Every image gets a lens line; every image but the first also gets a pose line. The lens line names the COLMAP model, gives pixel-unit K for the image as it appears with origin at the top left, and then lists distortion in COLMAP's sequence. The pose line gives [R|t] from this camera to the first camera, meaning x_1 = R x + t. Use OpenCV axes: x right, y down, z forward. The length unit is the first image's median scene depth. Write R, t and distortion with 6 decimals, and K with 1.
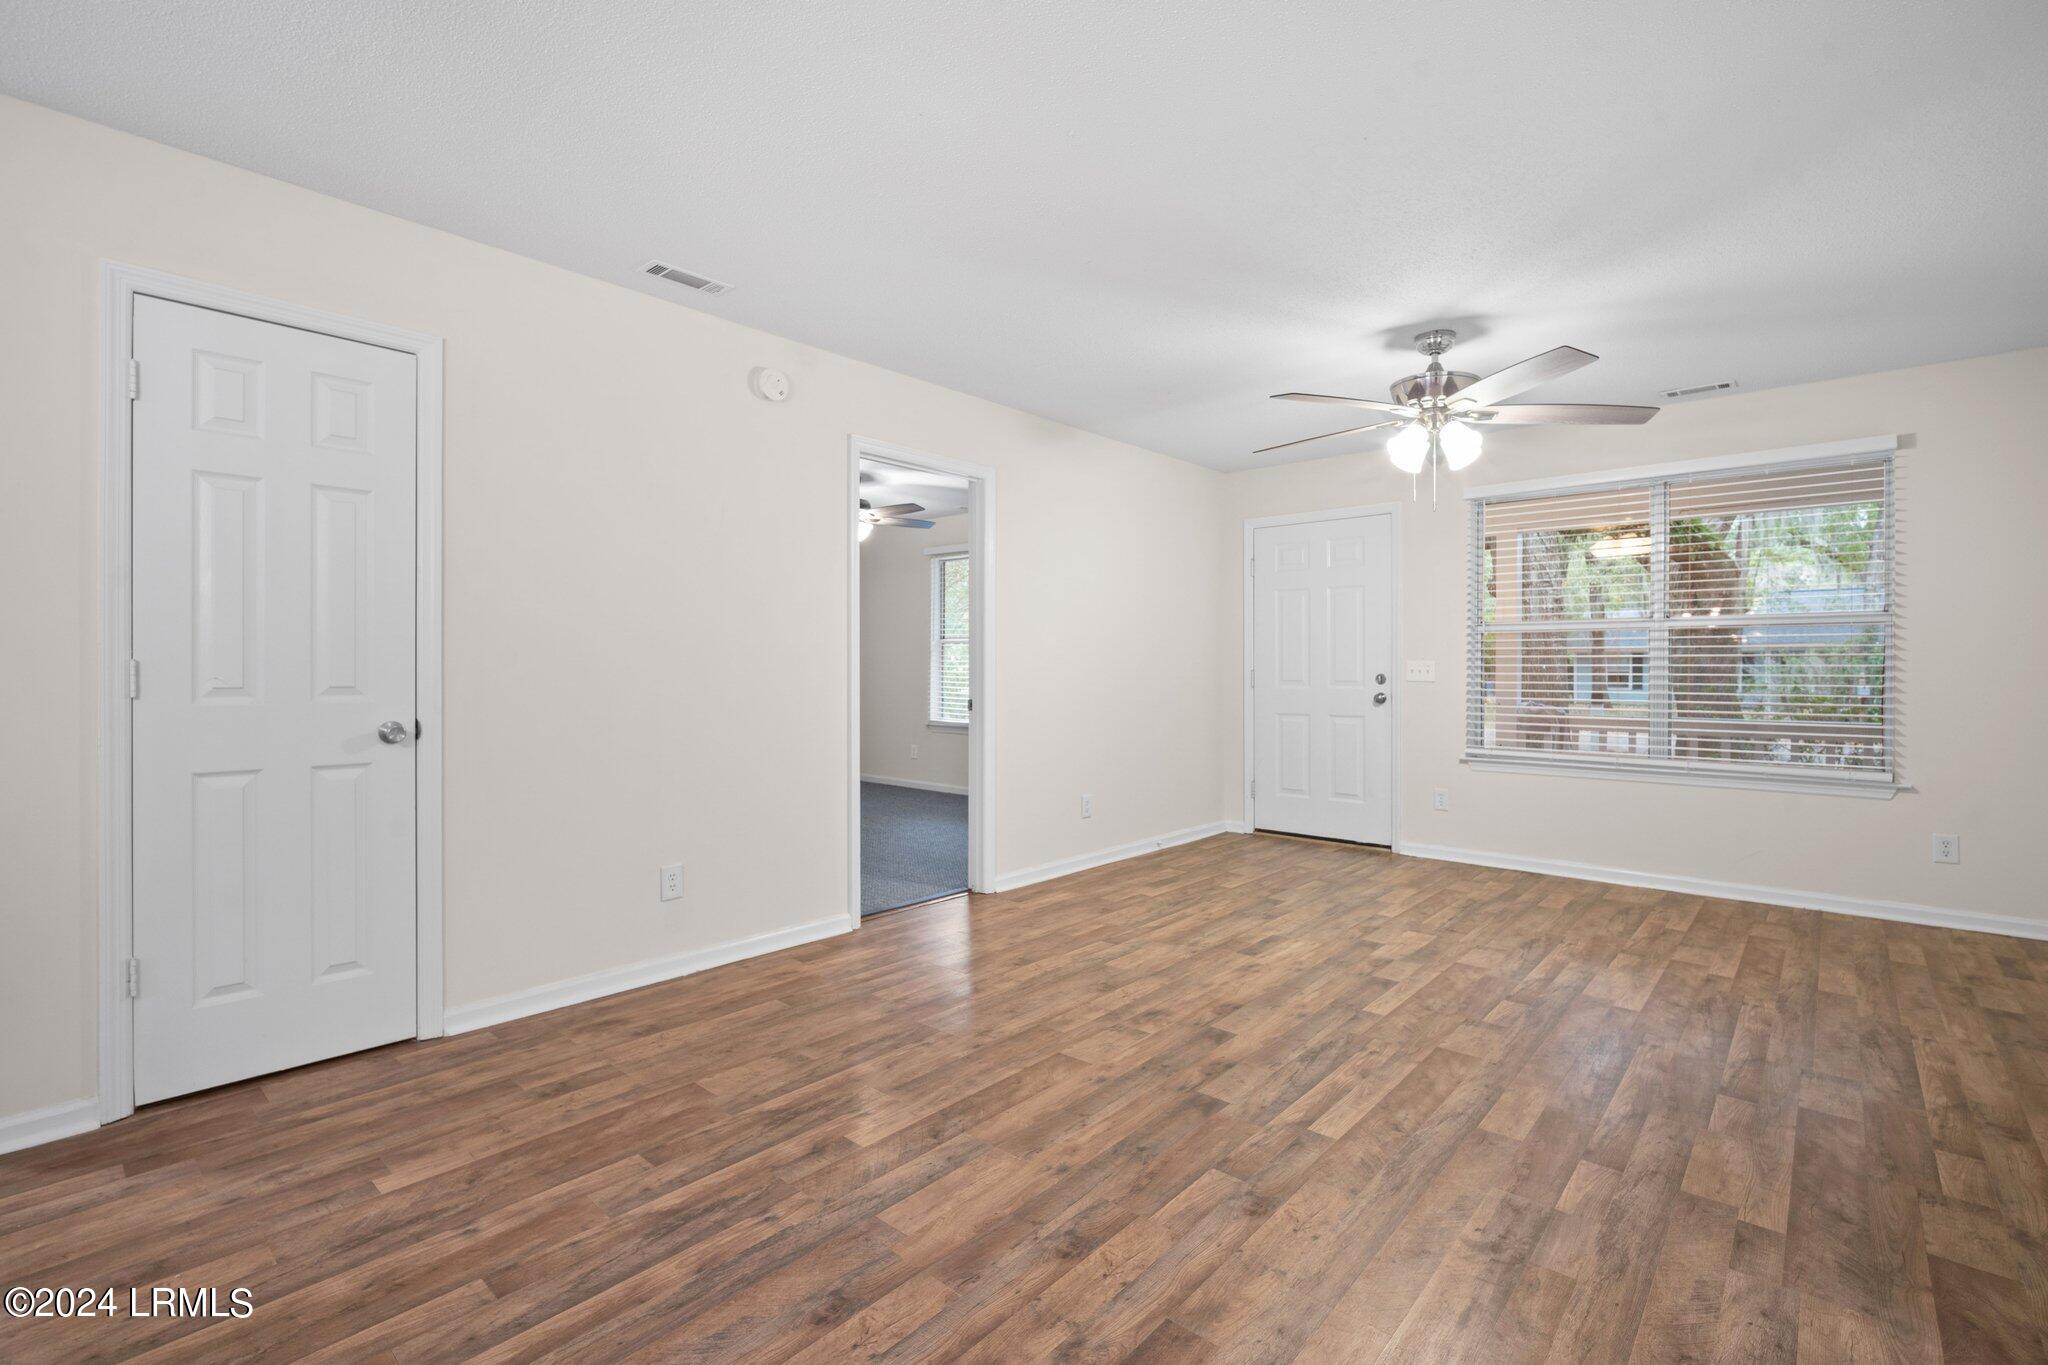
lens RADIAL K [[917.6, 0, 1028.7], [0, 917.6, 675.3], [0, 0, 1]] dist [-0.010348, 0.000325]
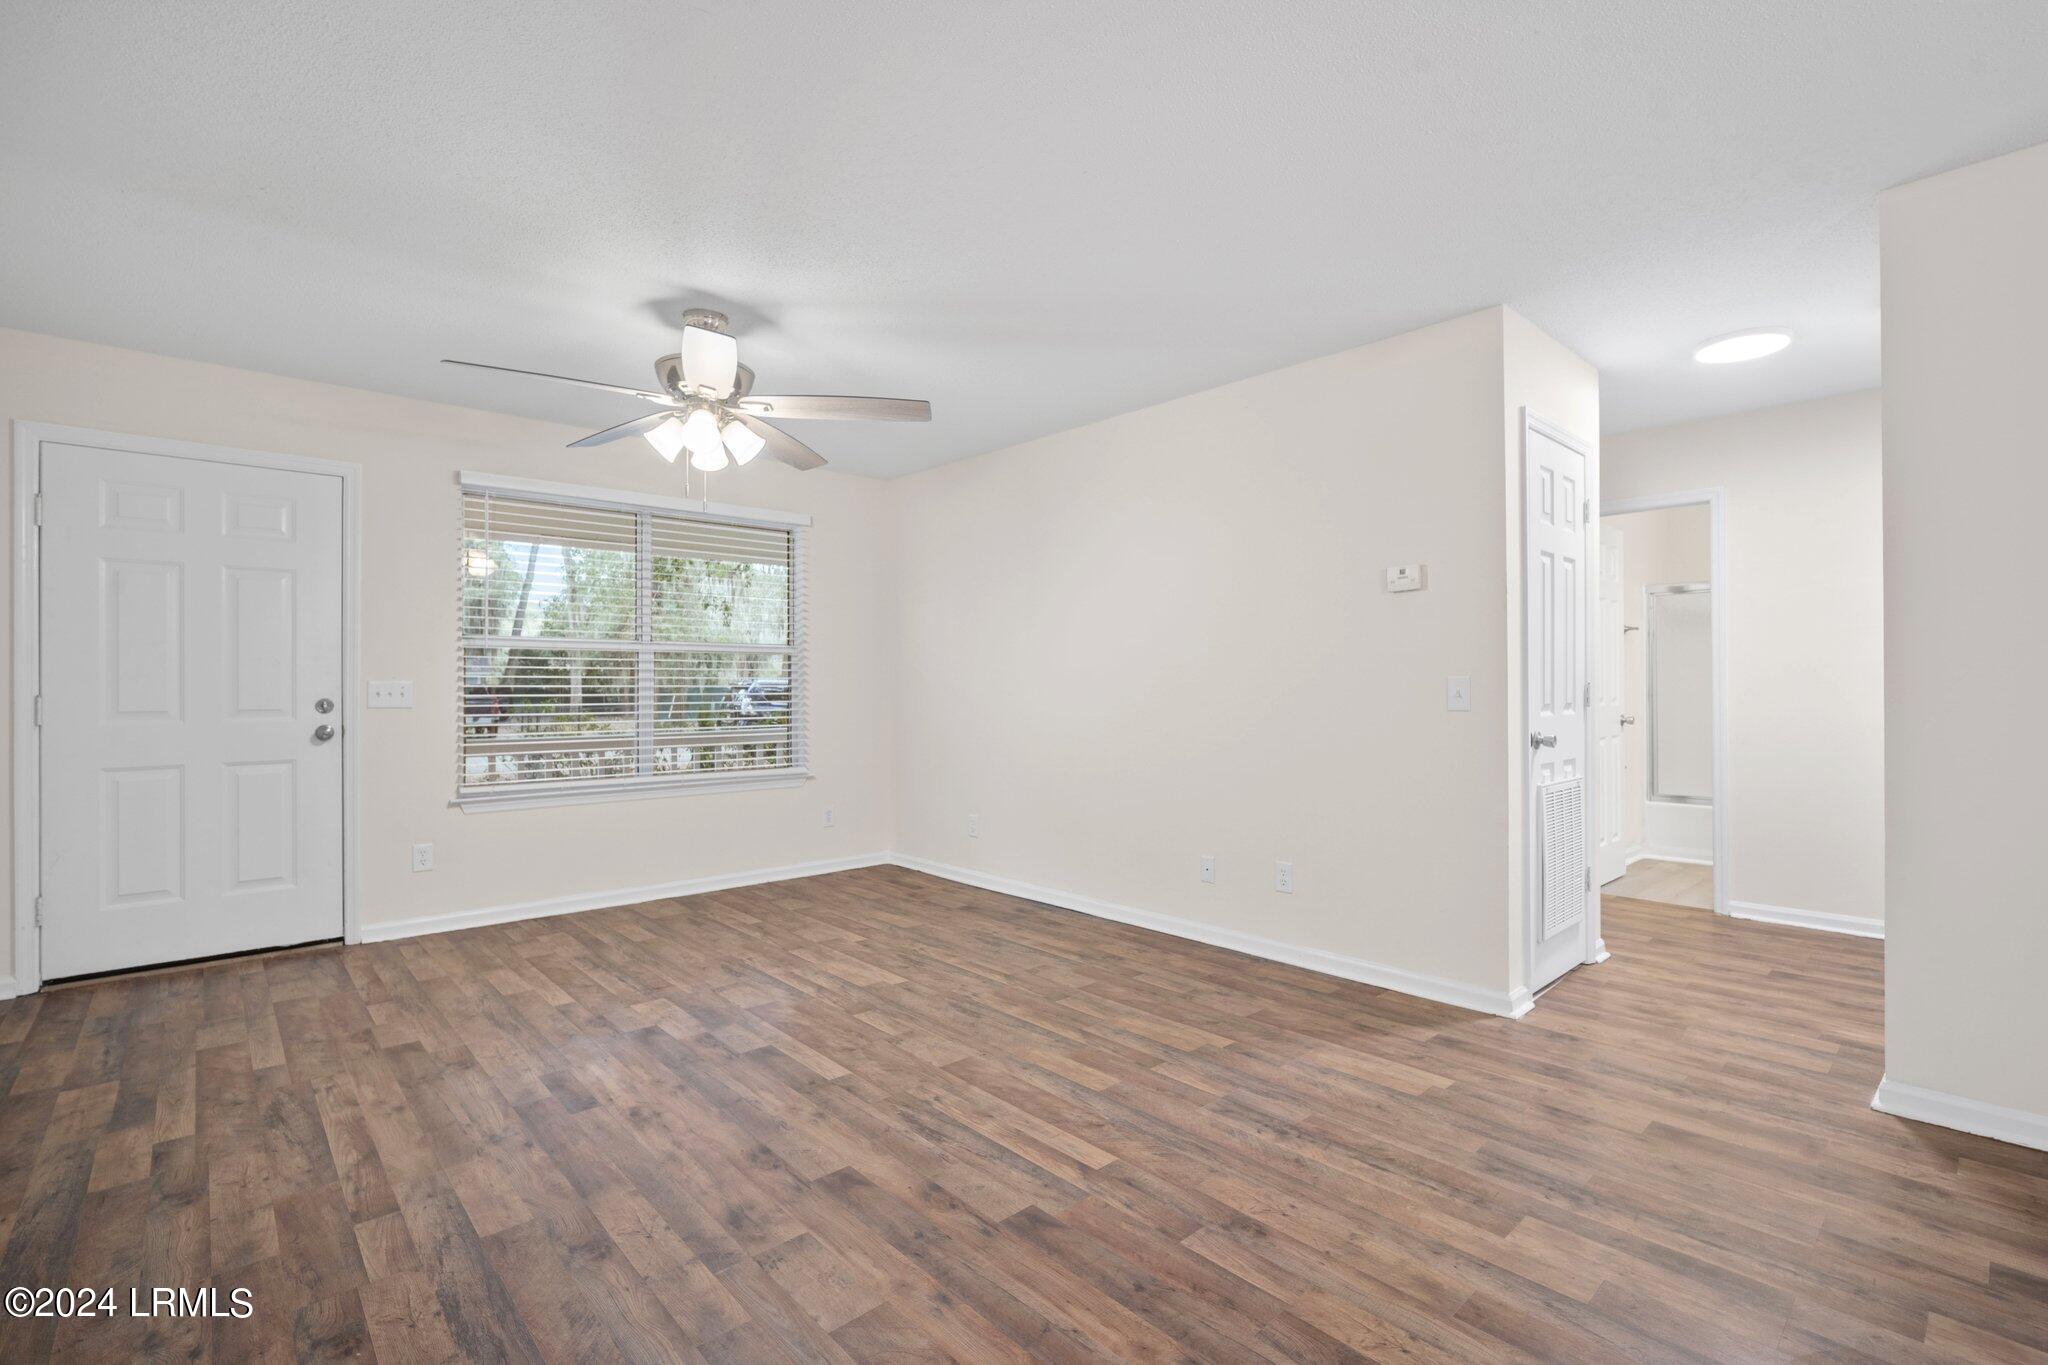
lens RADIAL K [[917.6, 0, 1028.7], [0, 917.6, 675.3], [0, 0, 1]] dist [-0.010348, 0.000325]
pose [[0.104684, 0.011645, 0.994437, -0.509399], [0.011605, 0.999849, -0.012930, -0.007986], [-0.994438, 0.012894, 0.104533, 0.741627]]
